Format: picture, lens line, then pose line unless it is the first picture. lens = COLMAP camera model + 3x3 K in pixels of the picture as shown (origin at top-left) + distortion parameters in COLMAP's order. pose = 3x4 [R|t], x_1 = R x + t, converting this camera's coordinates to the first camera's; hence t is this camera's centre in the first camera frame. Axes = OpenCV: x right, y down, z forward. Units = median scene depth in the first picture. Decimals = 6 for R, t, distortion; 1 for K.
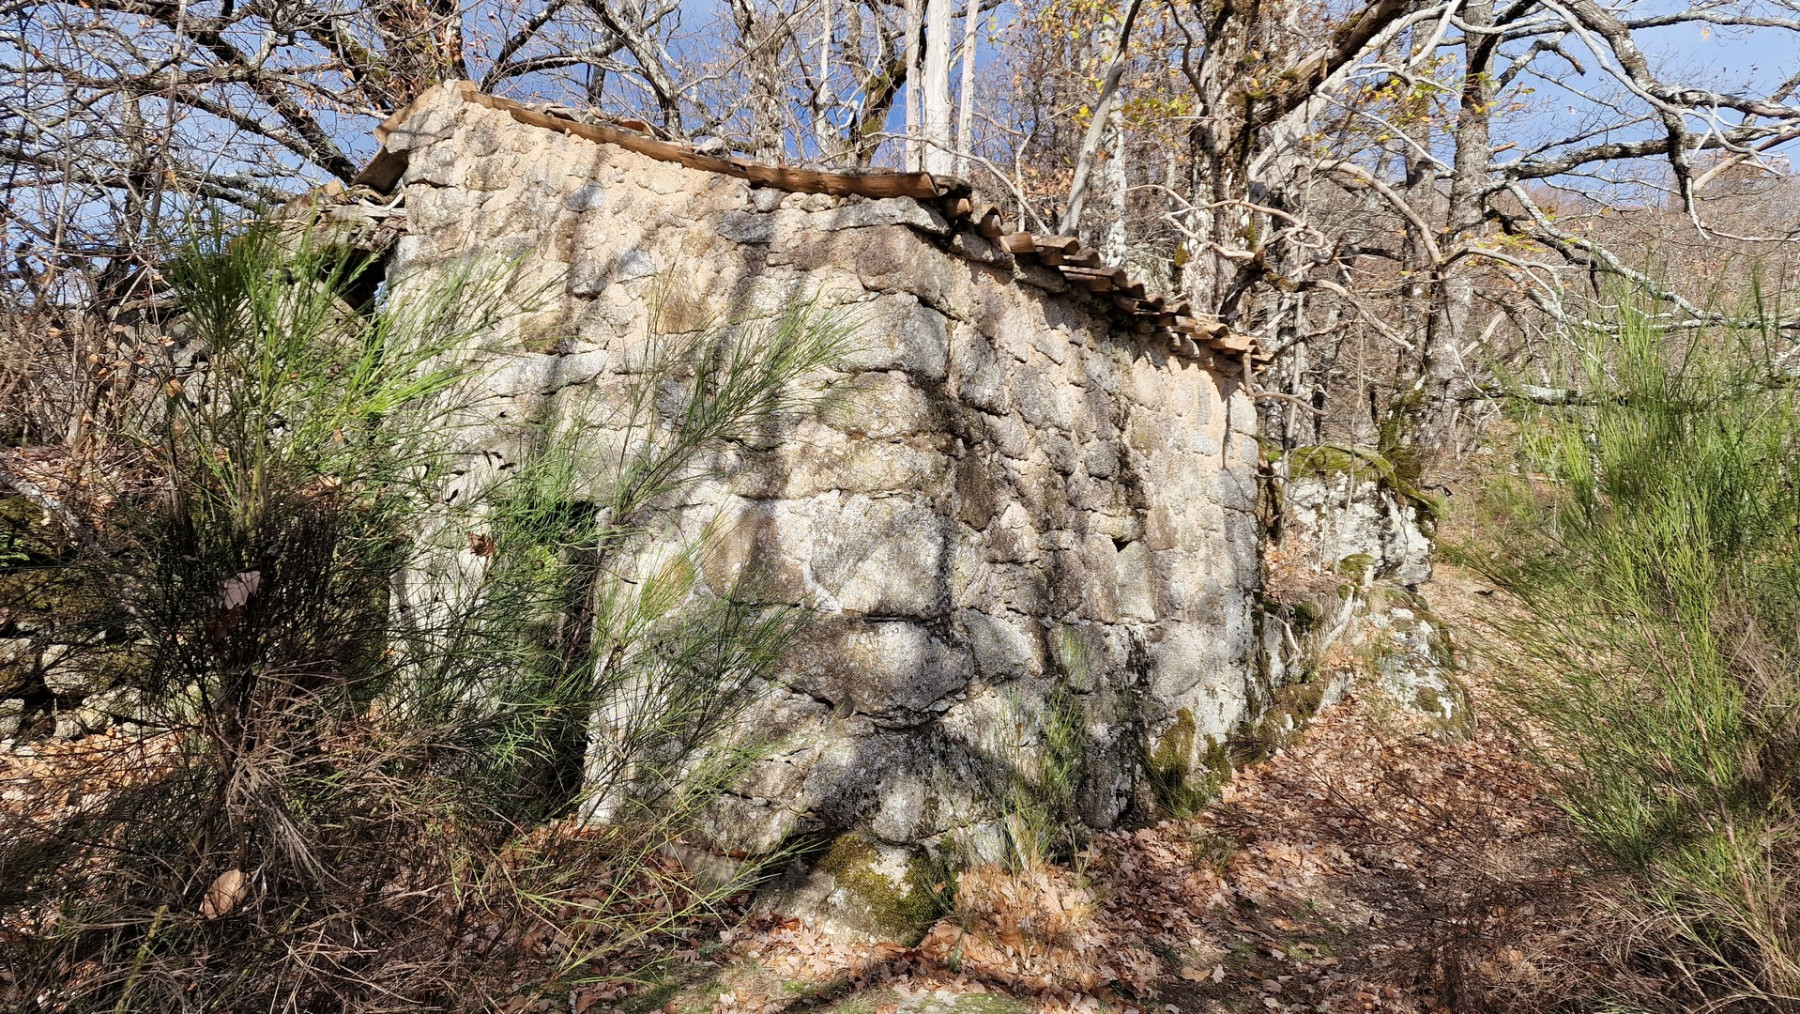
lens RADIAL K [[1241.8, 0, 898.2], [0, 1241.8, 489.1], [0, 0, 1]] dist [0.139138, -0.193308]
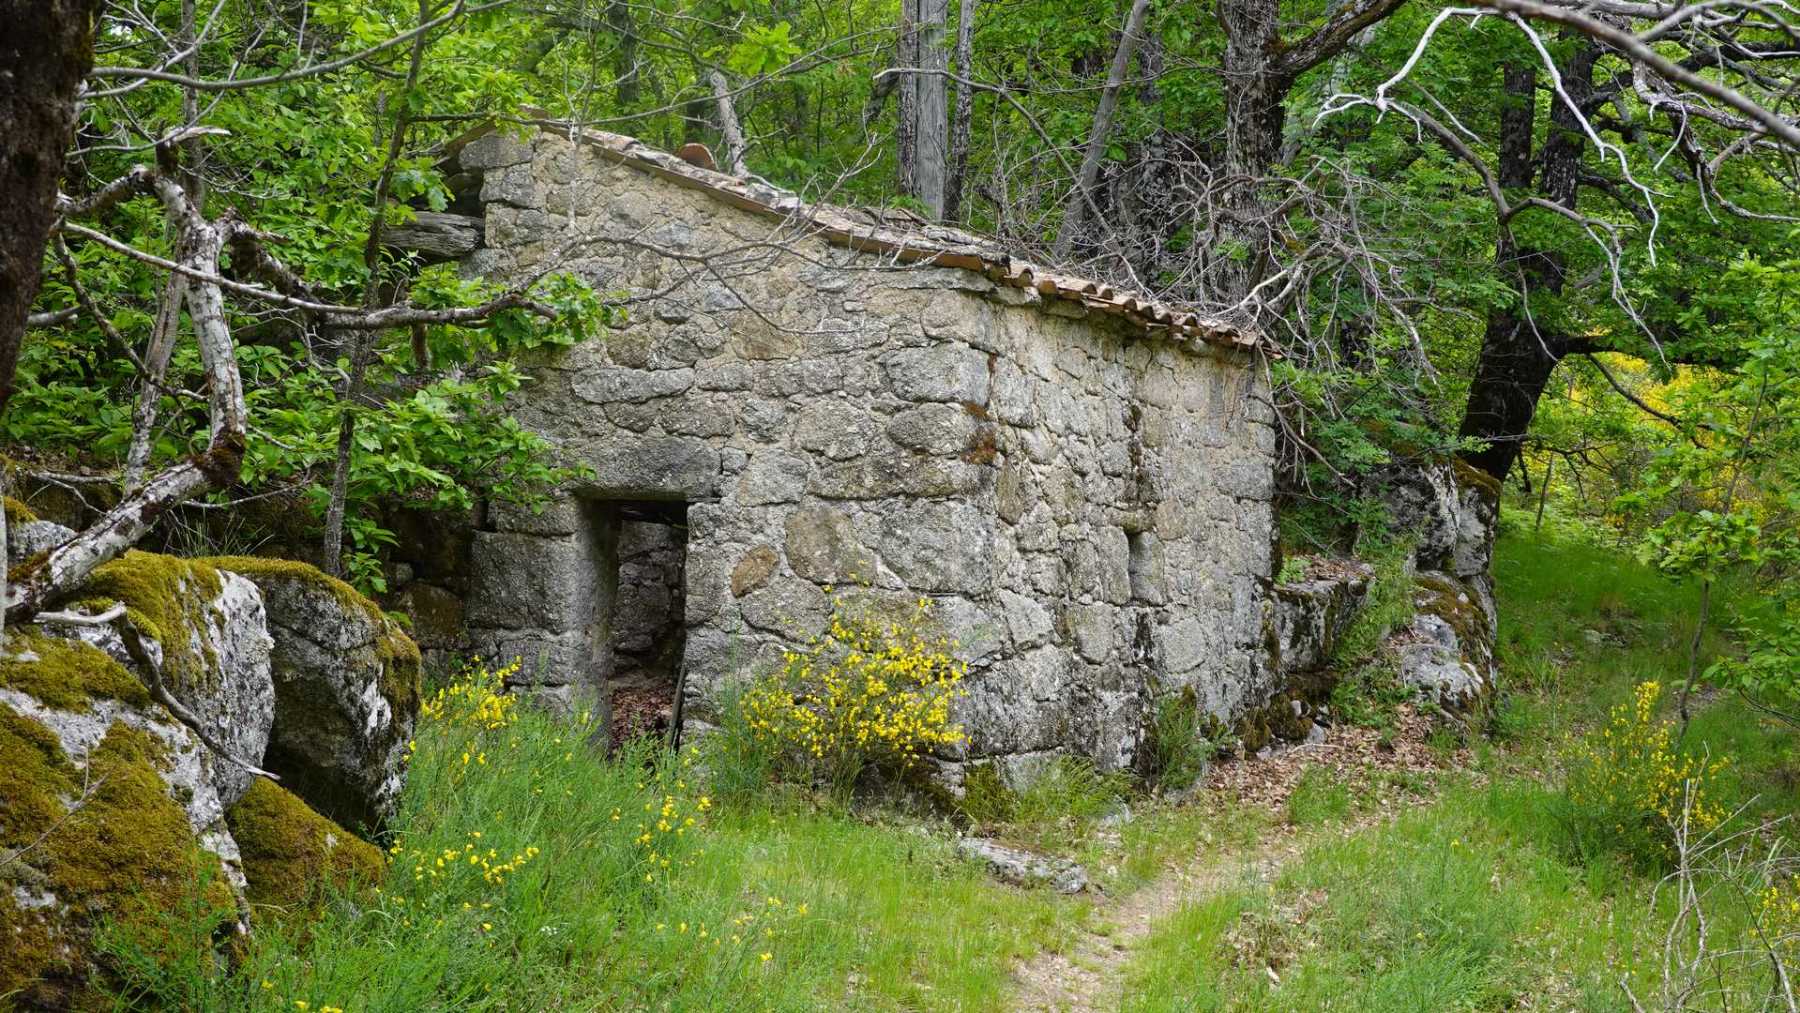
lens RADIAL K [[1989.6, 0, 900.0], [0, 1989.6, 506.5], [0, 0, 1]] dist [-0.006164, -0.001154]
pose [[0.999130, 0.006773, 0.041146, -0.085959], [-0.008343, 0.999239, 0.038102, -0.040093], [-0.040857, -0.038412, 0.998426, -0.649740]]
